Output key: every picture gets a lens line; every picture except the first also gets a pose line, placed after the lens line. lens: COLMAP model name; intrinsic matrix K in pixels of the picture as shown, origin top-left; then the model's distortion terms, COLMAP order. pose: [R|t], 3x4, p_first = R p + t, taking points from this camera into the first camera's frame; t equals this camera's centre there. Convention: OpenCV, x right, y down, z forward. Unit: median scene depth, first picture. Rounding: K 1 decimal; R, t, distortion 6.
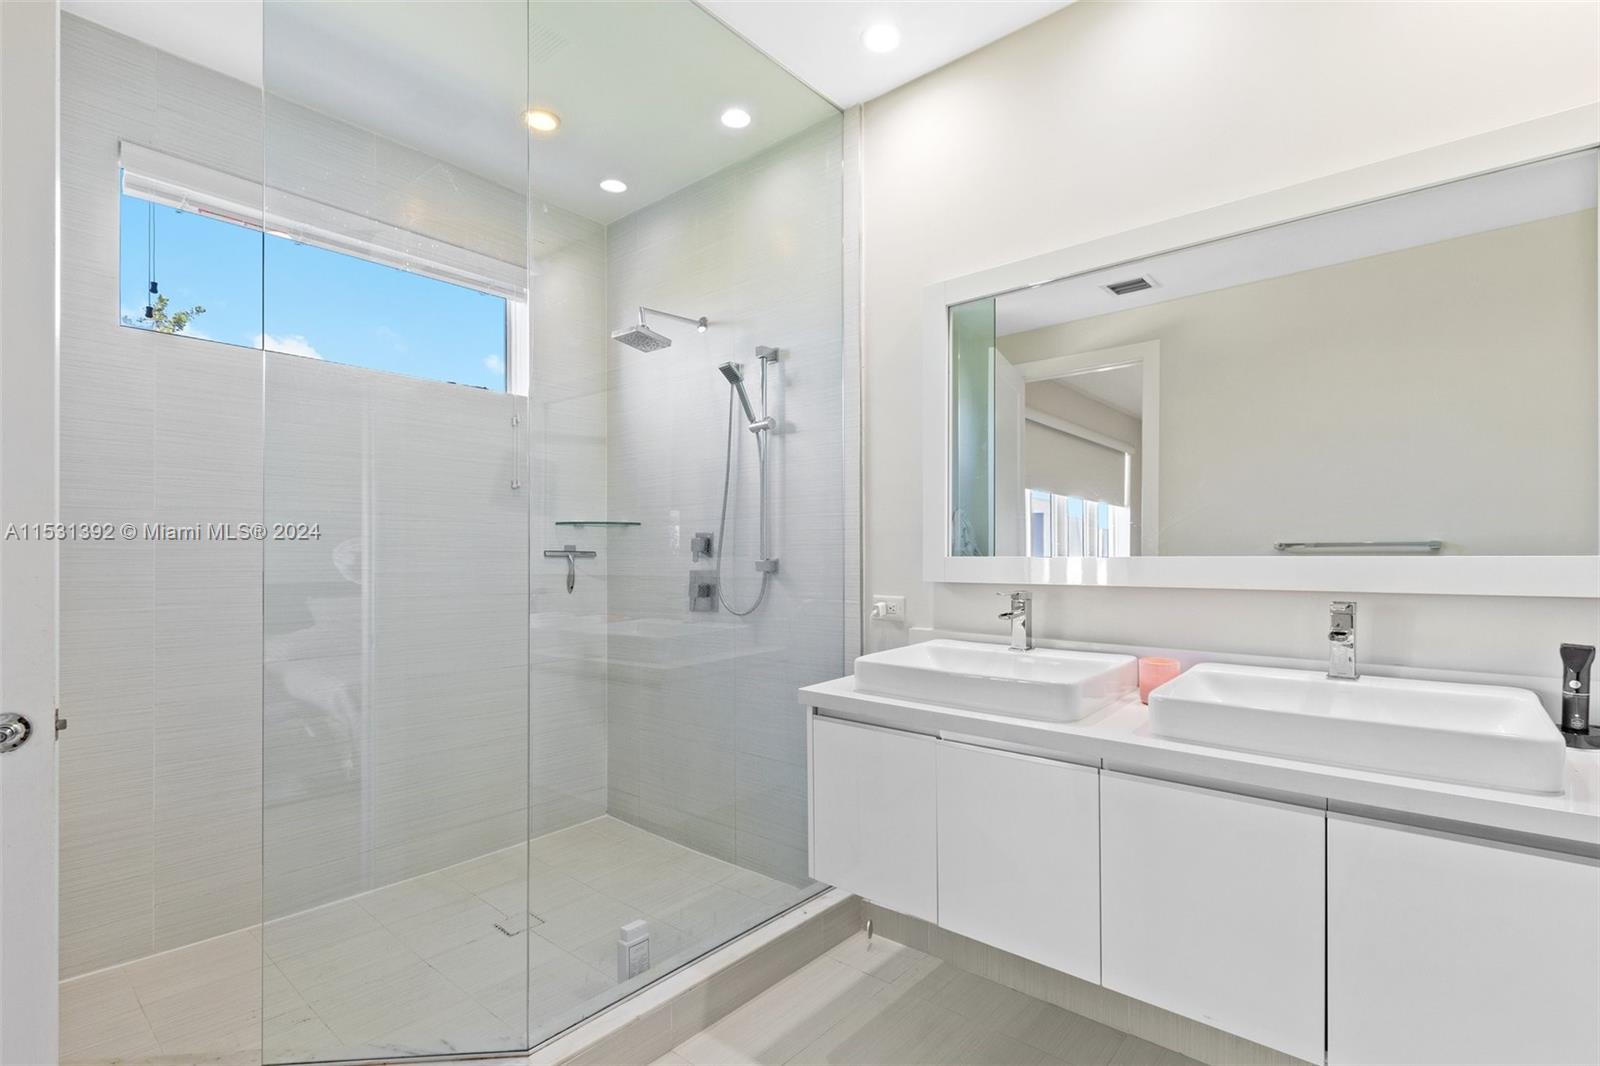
lens RADIAL K [[746.1, 0, 776.1], [0, 746.1, 553.9], [0, 0, 1]] dist [0.010085, -0.002980]
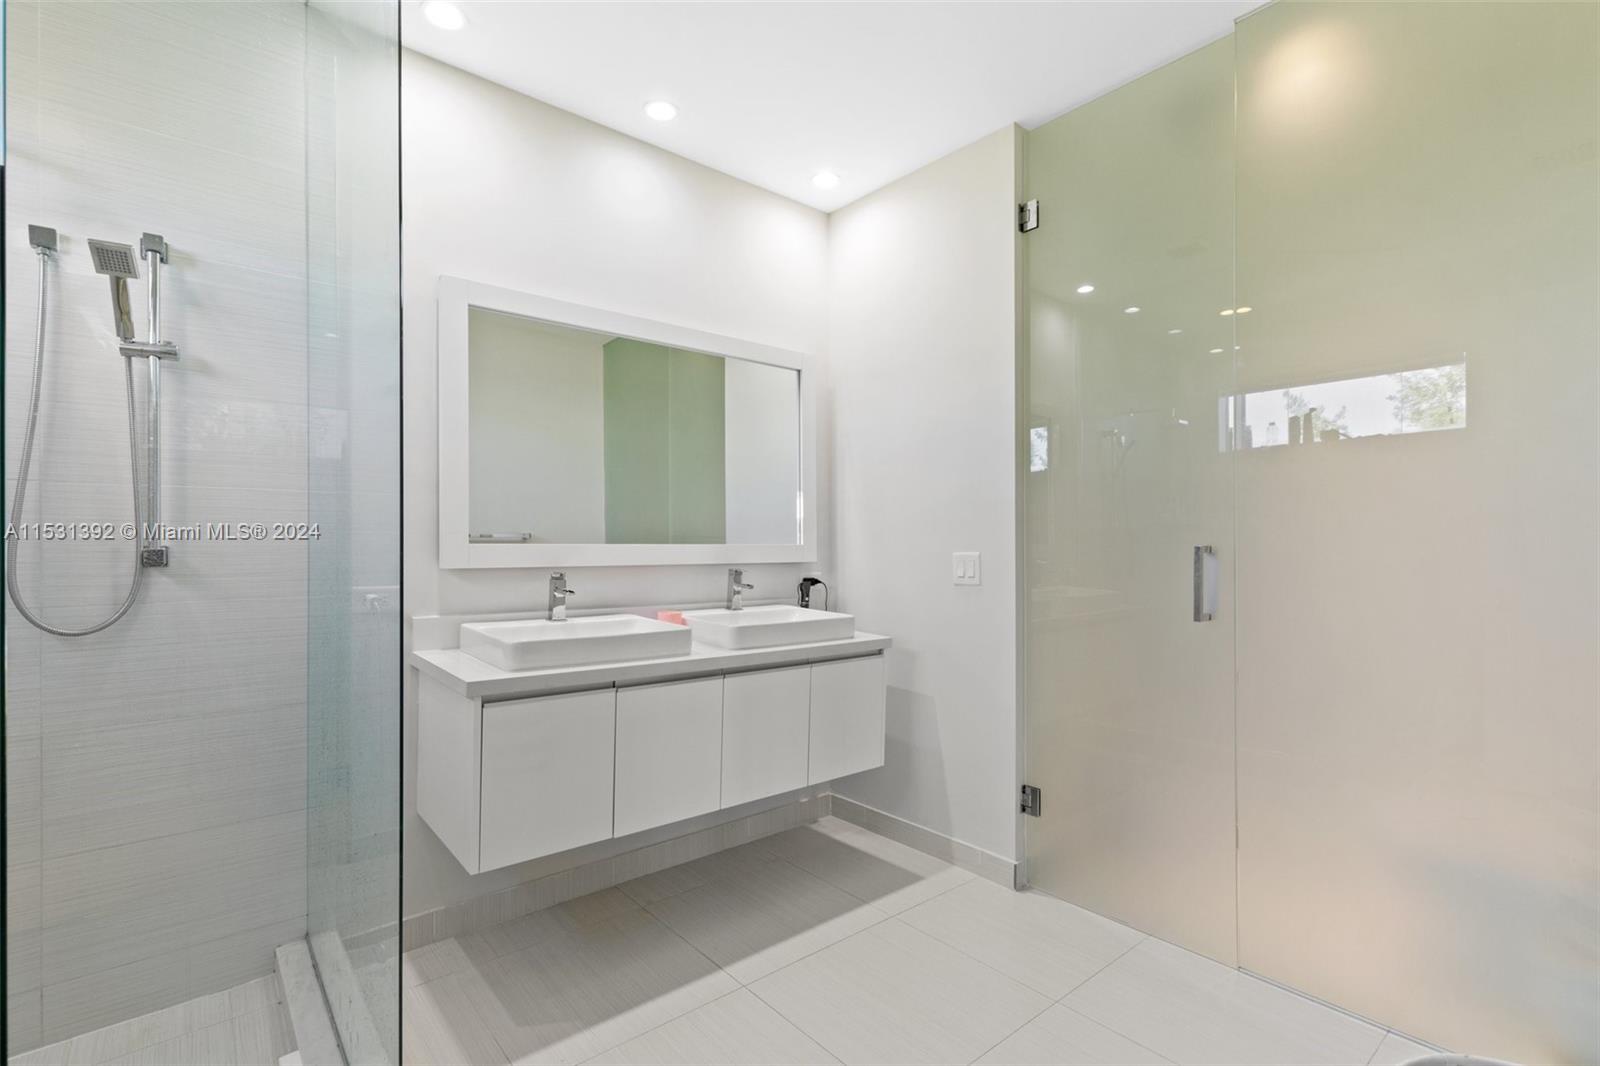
lens RADIAL K [[746.1, 0, 797.5], [0, 746.1, 540.2], [0, 0, 1]] dist [0.010085, -0.002980]
pose [[0.162420, 0.007611, 0.986692, -0.597741], [-0.006438, 0.999957, -0.006653, 0.002229], [-0.986701, -0.005271, 0.162462, 0.307718]]
